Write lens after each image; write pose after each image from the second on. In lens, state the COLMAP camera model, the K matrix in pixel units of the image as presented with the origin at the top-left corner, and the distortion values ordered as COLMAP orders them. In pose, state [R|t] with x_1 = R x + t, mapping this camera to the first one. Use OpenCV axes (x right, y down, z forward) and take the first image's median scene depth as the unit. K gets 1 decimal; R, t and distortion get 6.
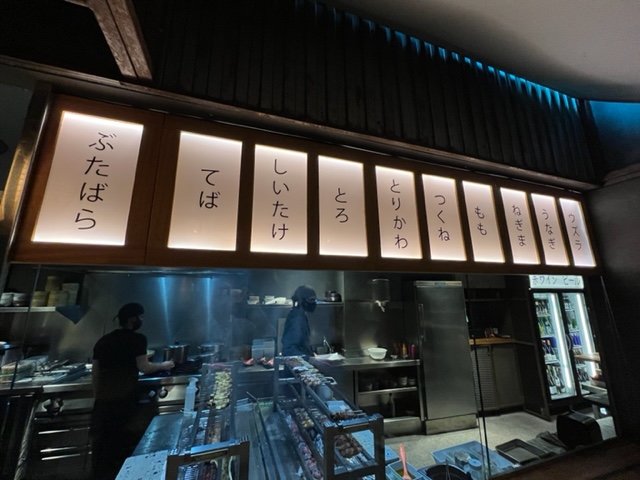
lens RADIAL K [[258.4, 0, 319.6], [0, 258.4, 238.6], [0, 0, 1]] dist [-0.000572, 0.000258]
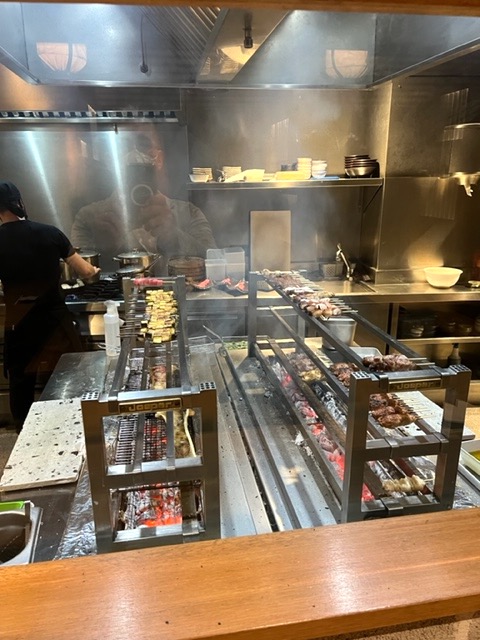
lens RADIAL K [[482.1, 0, 239.9], [0, 482.1, 320.0], [0, 0, 1]] dist [0.062226, -0.005276]
pose [[0.986282, 0.042271, -0.159565, -0.030844], [0.038912, 0.879875, 0.473610, 0.080248], [0.160417, -0.473322, 0.866160, 0.088962]]
